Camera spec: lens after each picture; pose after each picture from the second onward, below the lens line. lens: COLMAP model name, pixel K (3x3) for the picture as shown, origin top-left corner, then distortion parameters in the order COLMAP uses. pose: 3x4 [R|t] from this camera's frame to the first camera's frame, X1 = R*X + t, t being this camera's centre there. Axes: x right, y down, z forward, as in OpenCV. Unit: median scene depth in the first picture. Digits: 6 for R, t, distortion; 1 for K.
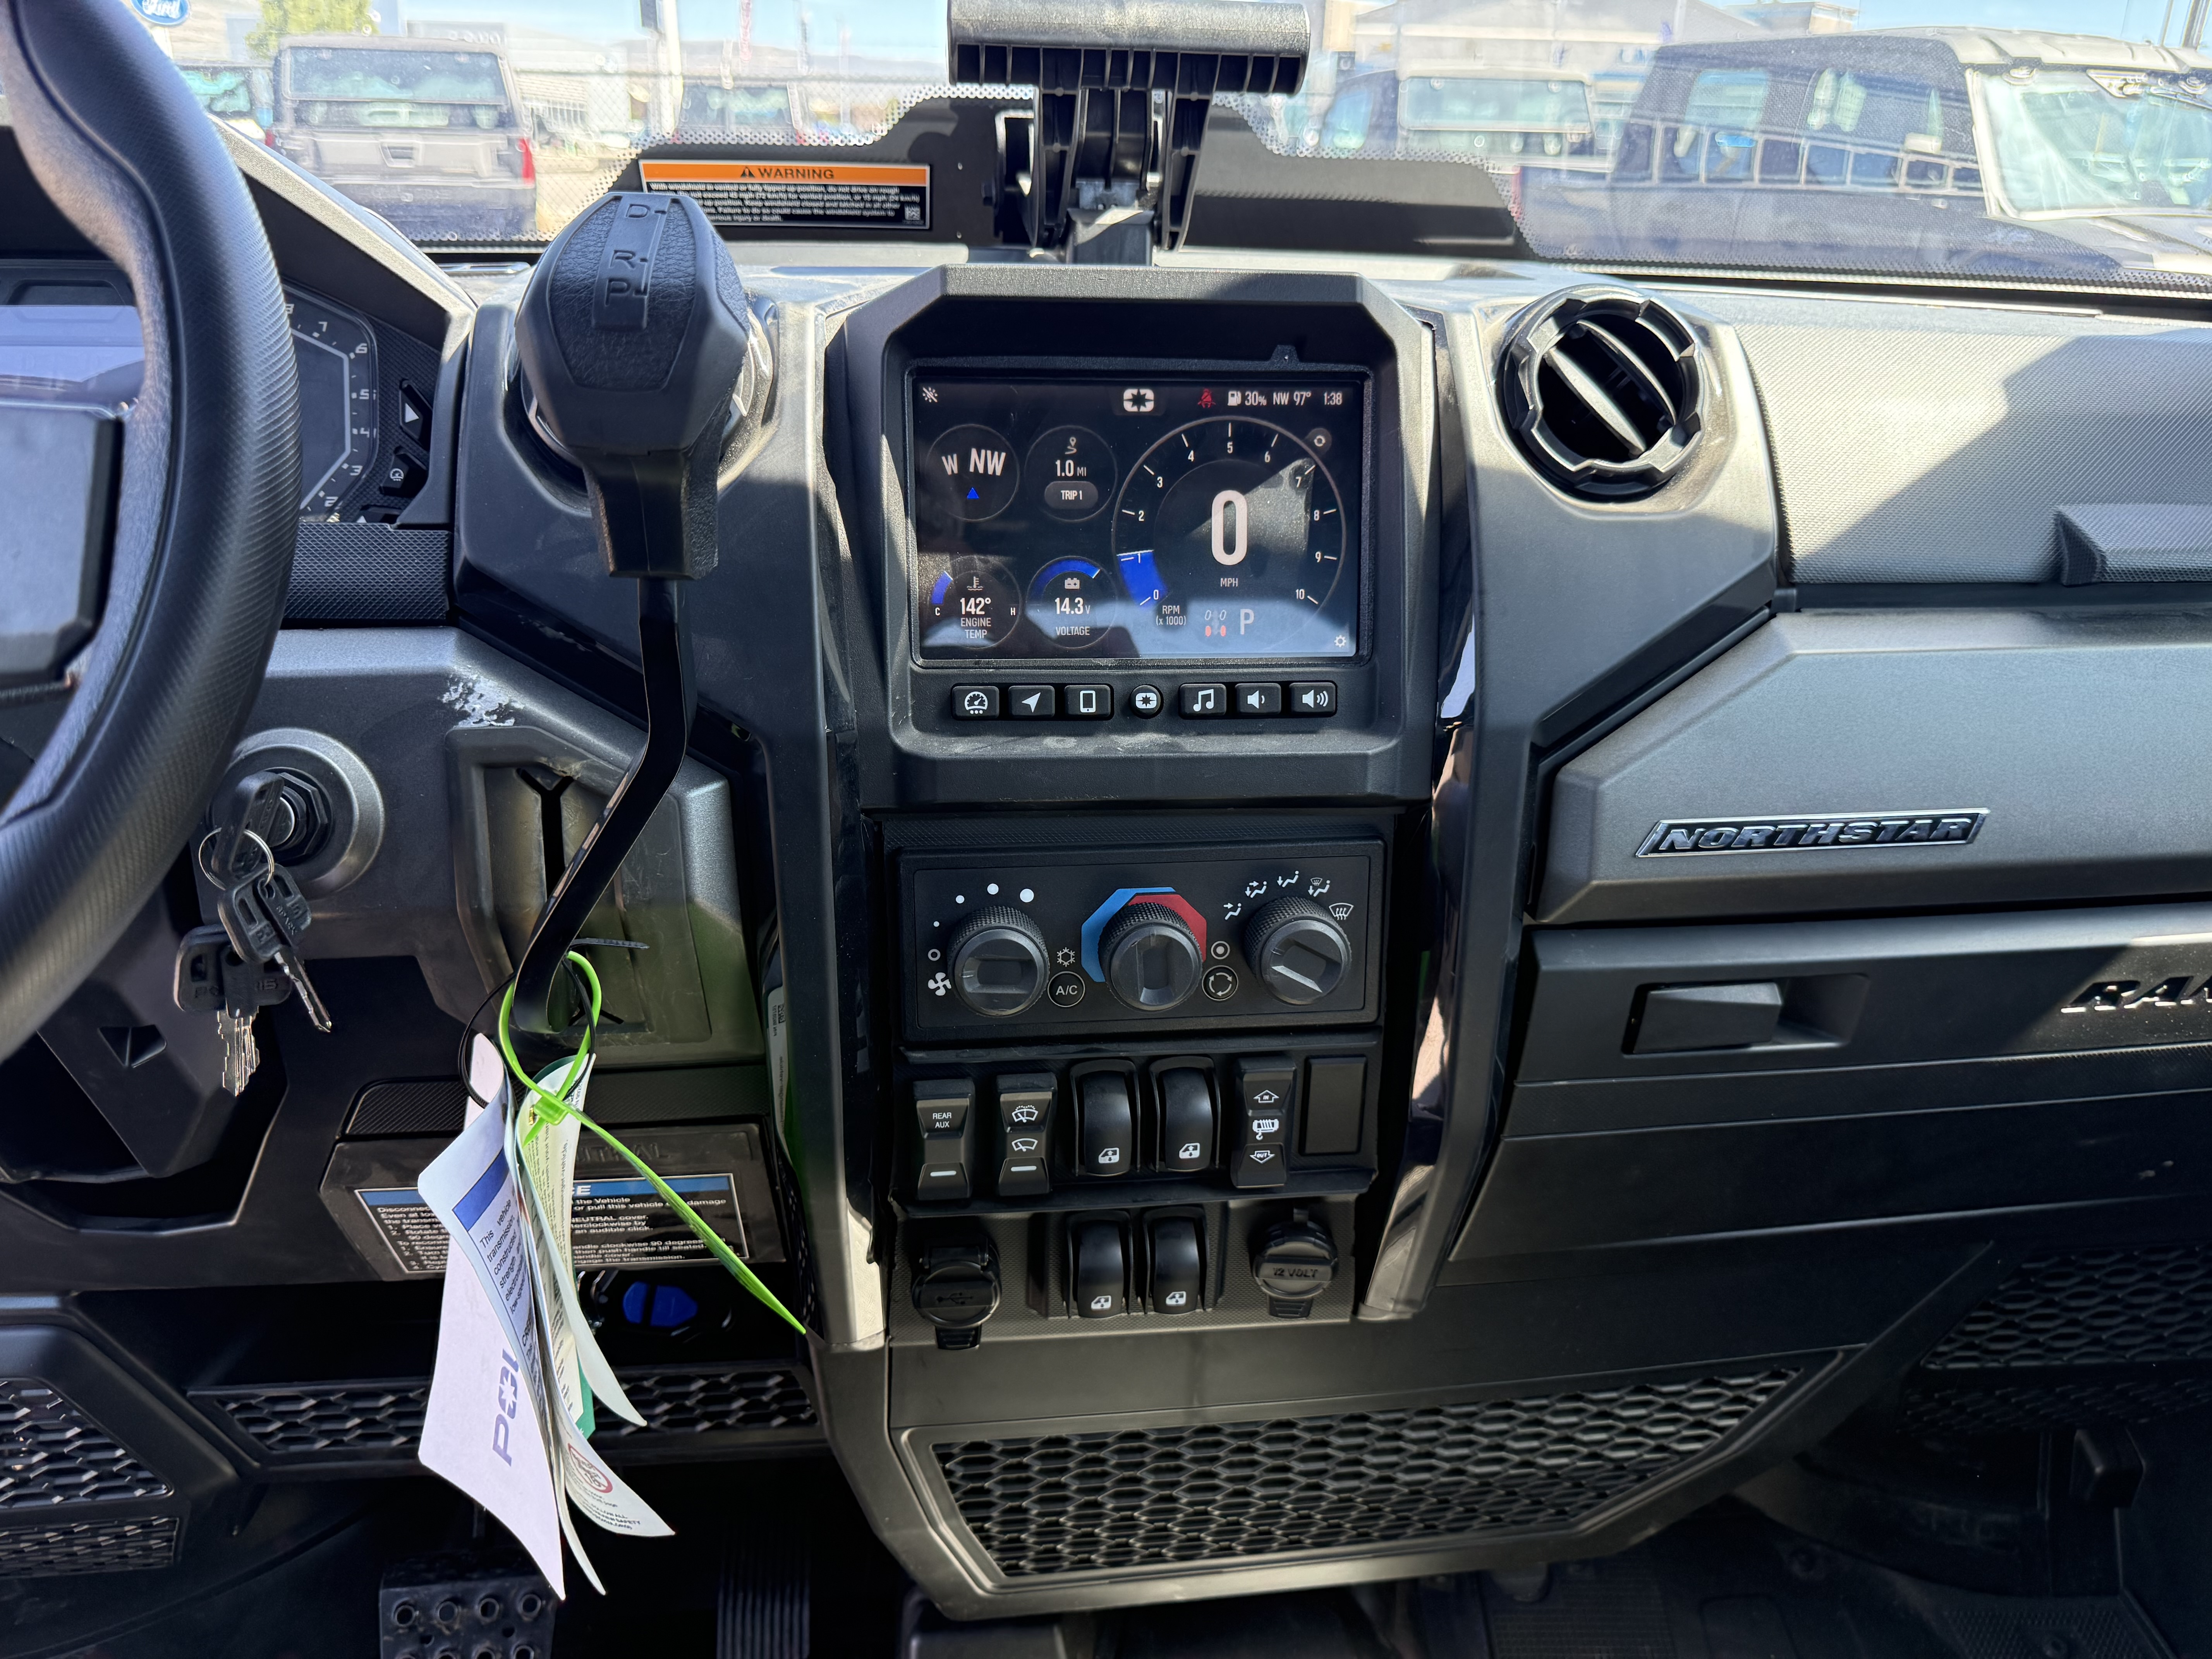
lens RADIAL K [[1576.0, 0, 1109.3], [0, 1576.0, 836.0], [0, 0, 1]] dist [0.034040, -0.047207]
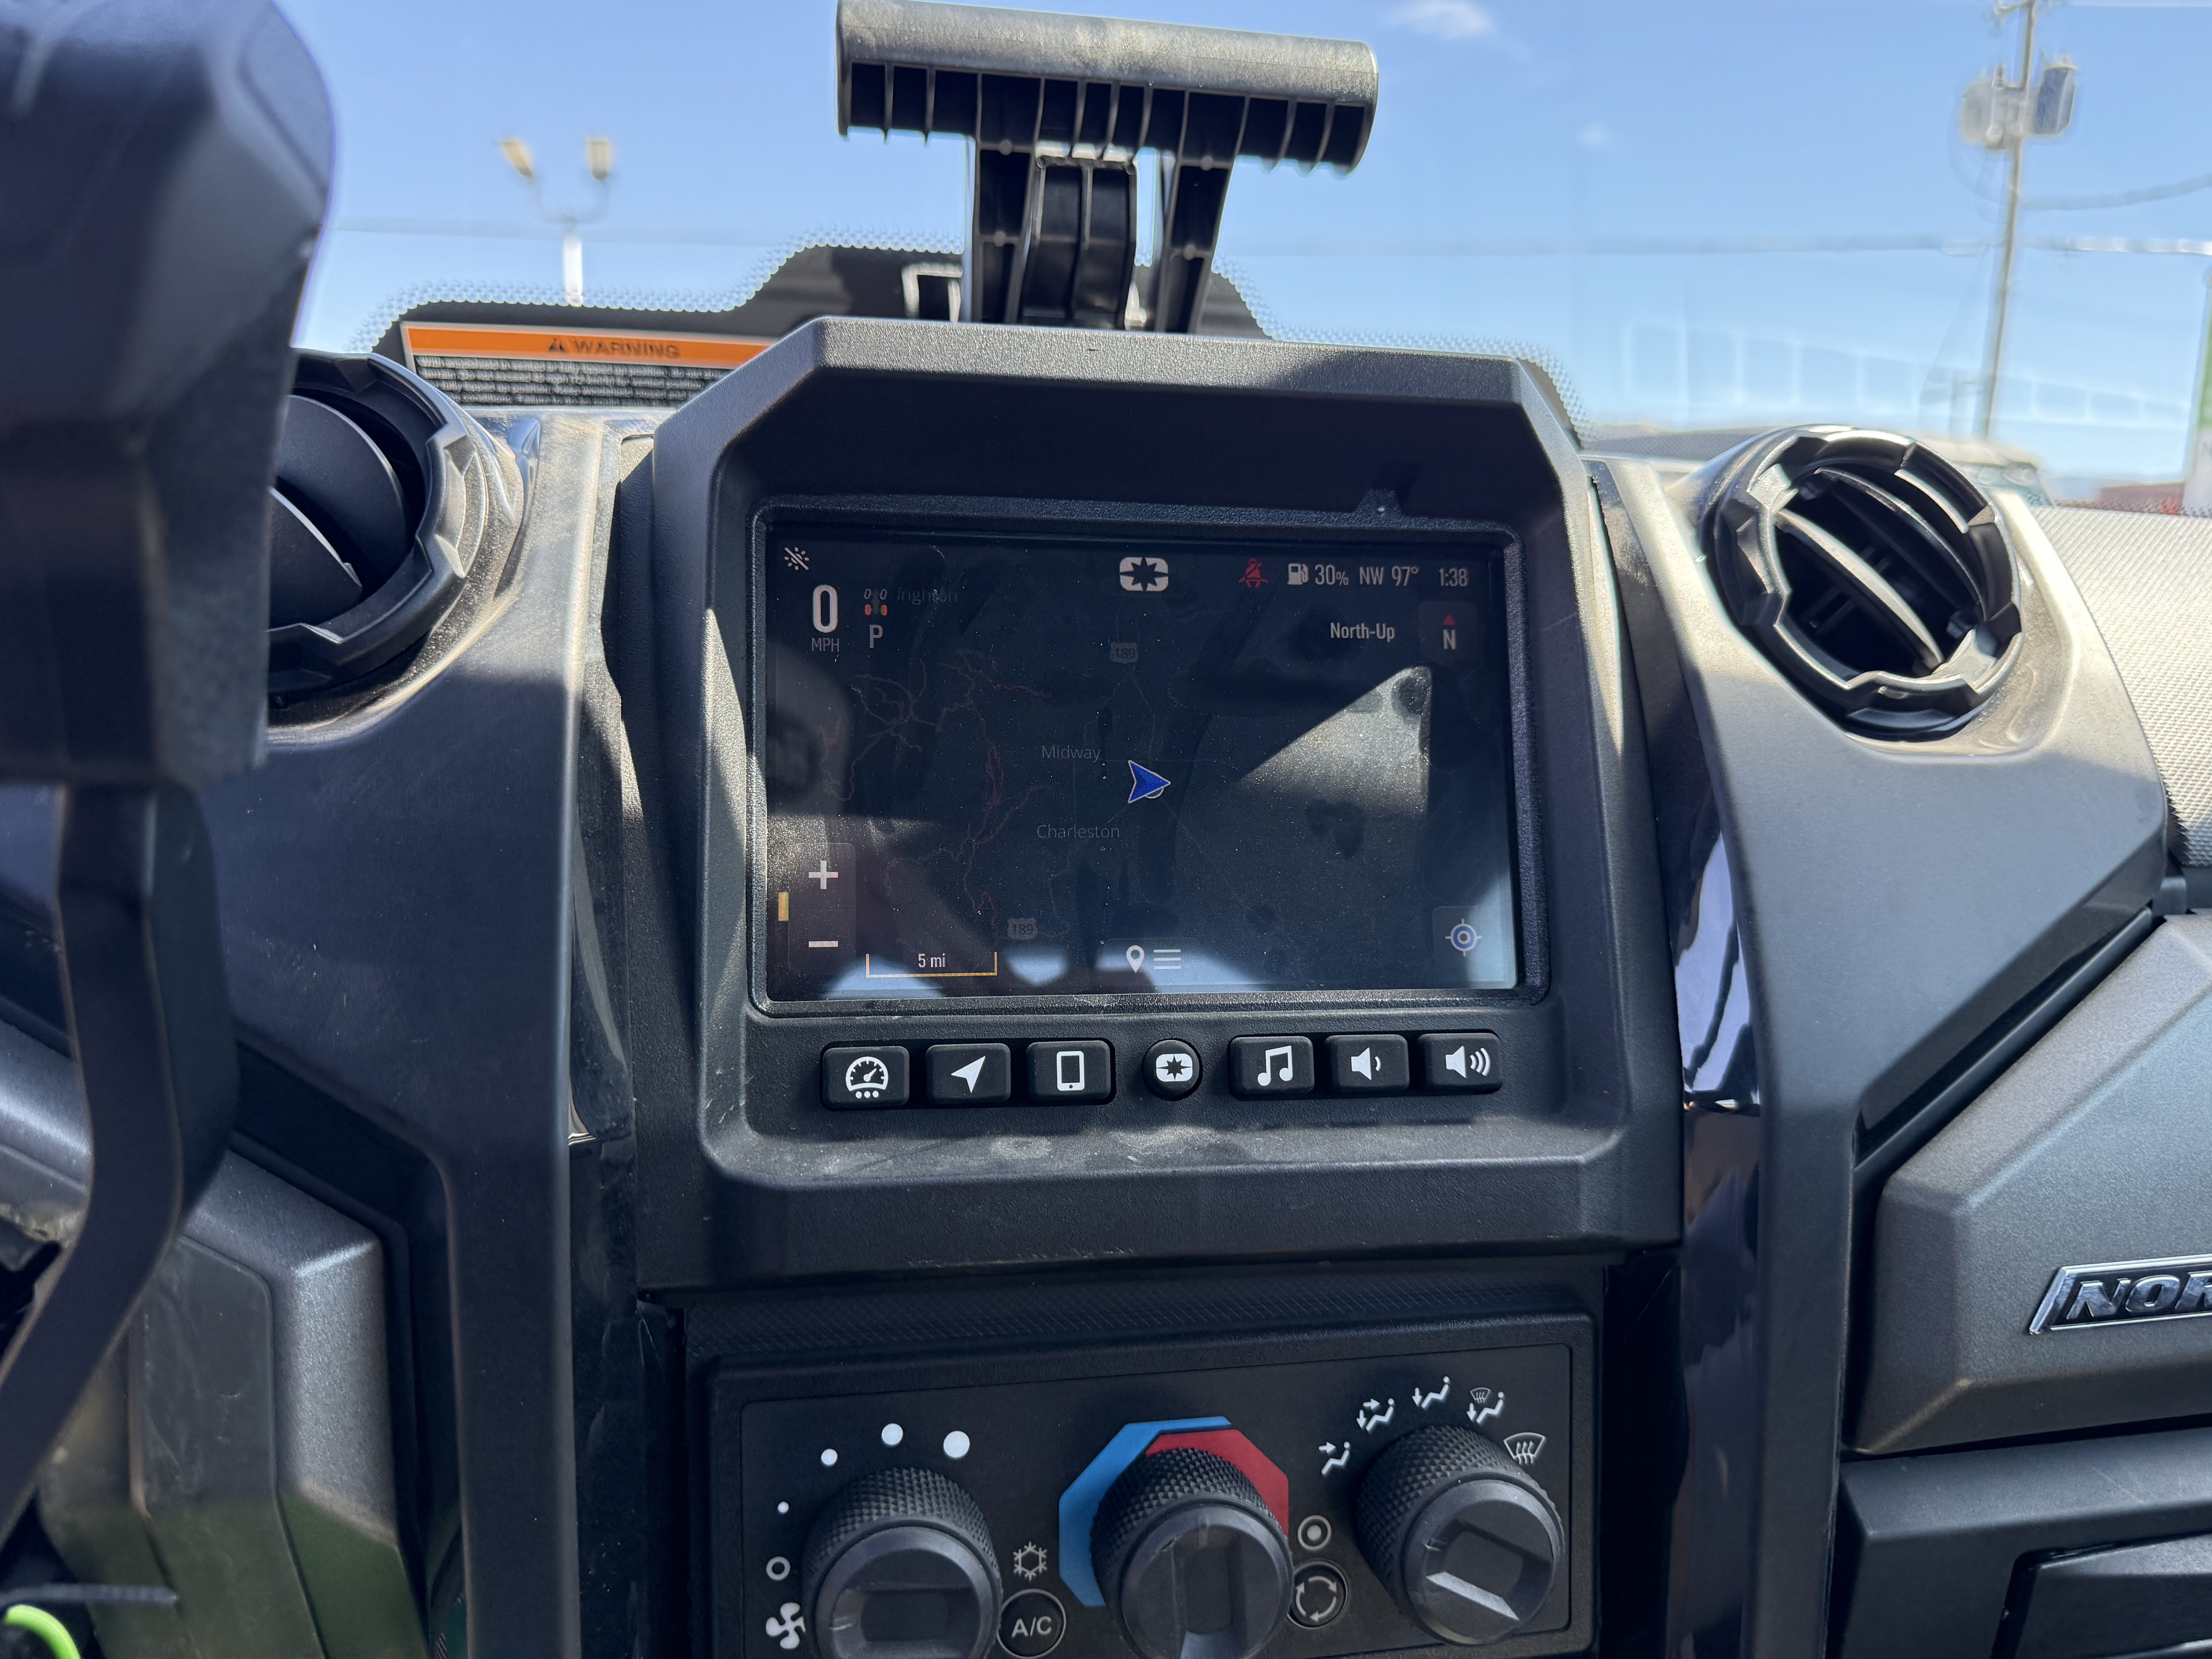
lens RADIAL K [[1576.0, 0, 1089.0], [0, 1576.0, 843.6], [0, 0, 1]] dist [0.034040, -0.047207]
pose [[0.998380, -0.006905, 0.056482, -0.036038], [0.019726, 0.973056, -0.229724, -0.034462], [-0.053374, 0.230466, 0.971616, 0.420270]]
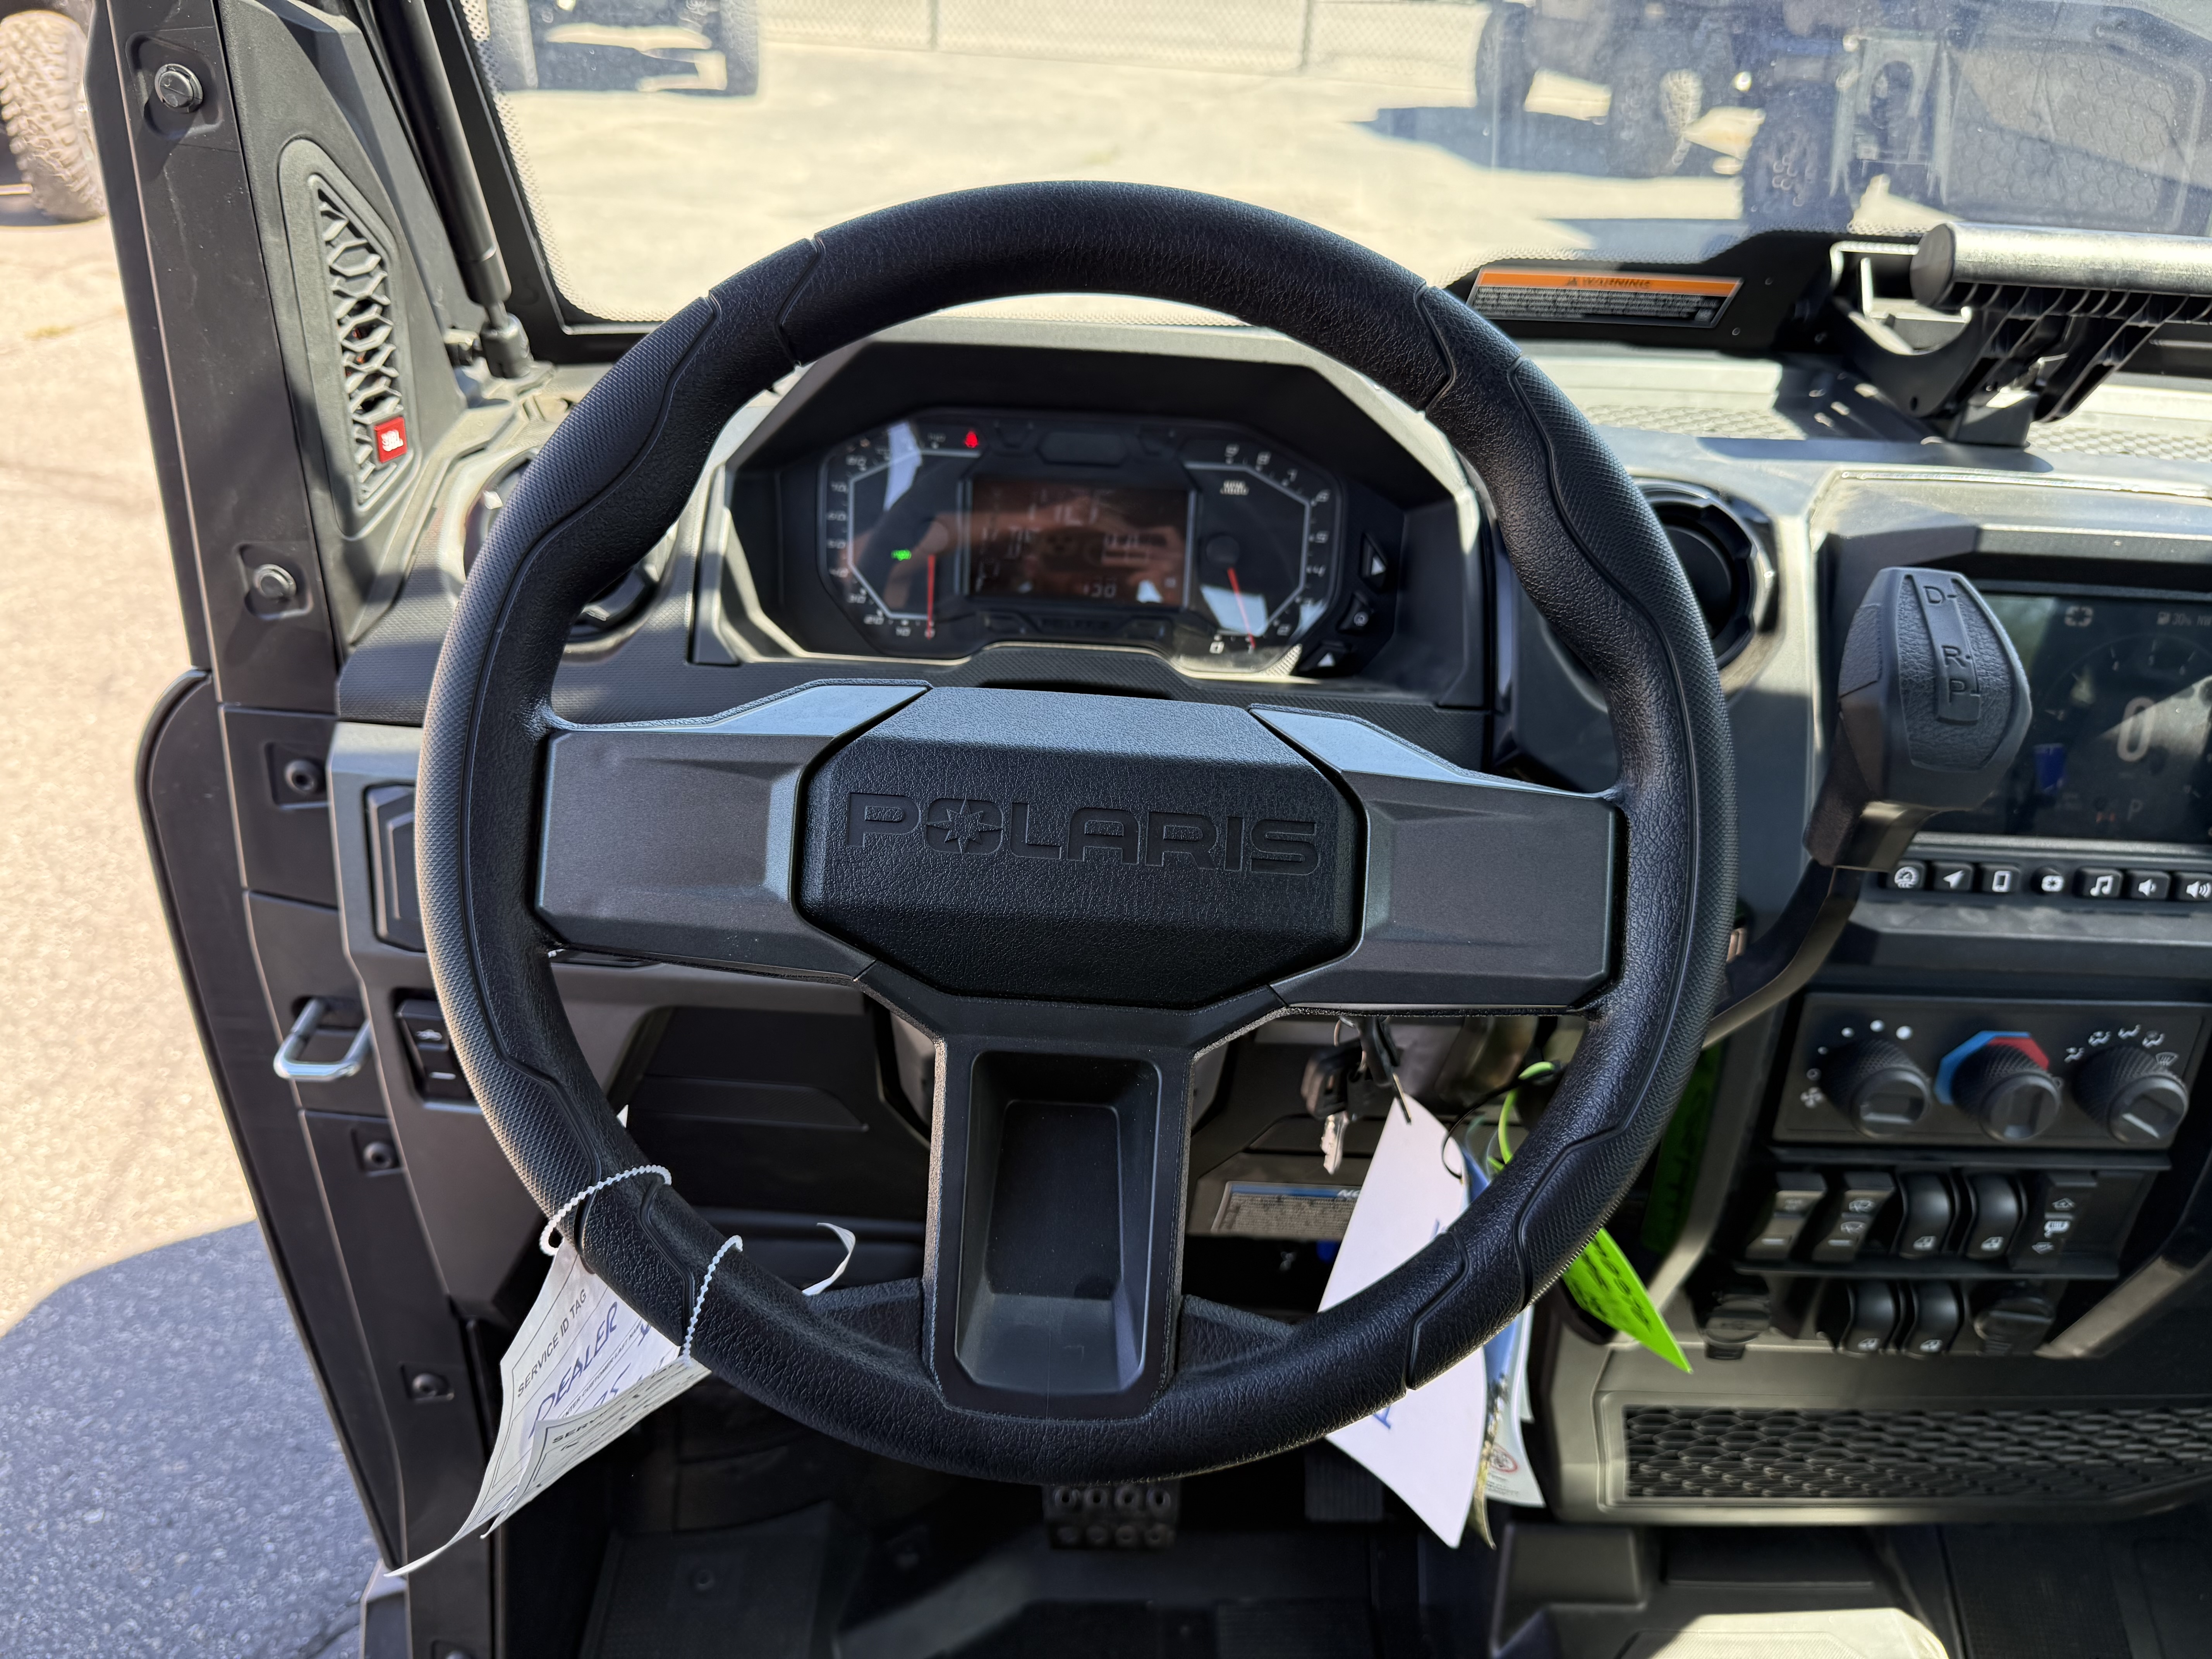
lens RADIAL K [[1576.0, 0, 1097.5], [0, 1576.0, 833.7], [0, 0, 1]] dist [0.034040, -0.047207]
pose [[0.994400, 0.075219, -0.074238, -0.558023], [-0.063620, 0.986964, 0.147833, -0.237446], [0.084390, -0.142282, 0.986222, -0.181431]]
